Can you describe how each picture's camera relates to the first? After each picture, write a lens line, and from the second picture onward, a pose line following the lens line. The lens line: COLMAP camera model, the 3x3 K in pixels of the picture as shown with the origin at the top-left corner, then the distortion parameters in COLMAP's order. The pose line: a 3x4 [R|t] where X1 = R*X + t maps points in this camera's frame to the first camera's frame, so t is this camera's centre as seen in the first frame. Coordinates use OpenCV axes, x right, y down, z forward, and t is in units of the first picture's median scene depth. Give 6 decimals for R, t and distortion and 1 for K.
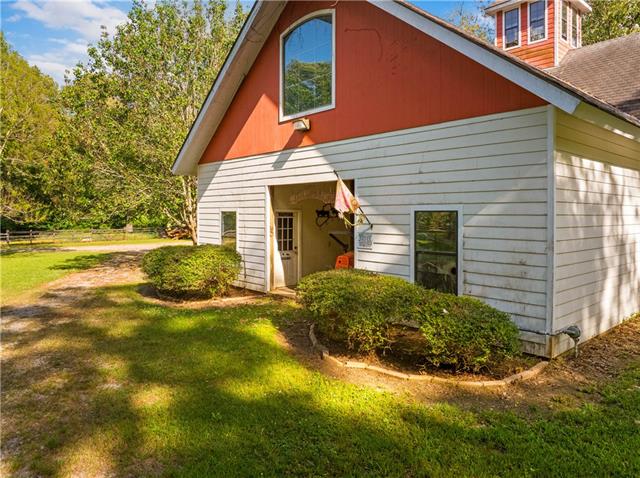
lens RADIAL K [[447.9, 0, 320.0], [0, 447.9, 241.7], [0, 0, 1]] dist [-0.024401, 0.001755]
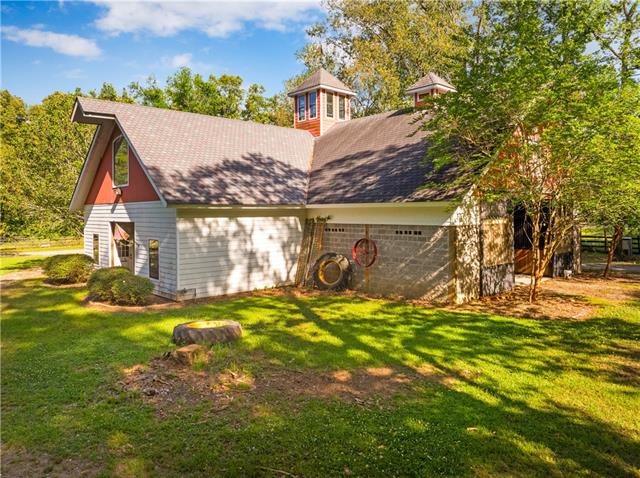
lens RADIAL K [[447.9, 0, 320.1], [0, 447.9, 237.1], [0, 0, 1]] dist [-0.024401, 0.001755]
pose [[0.999511, -0.012324, 0.028726, 0.710042], [0.012483, 0.999908, -0.005370, -0.042359], [-0.028657, 0.005726, 0.999573, -0.864909]]
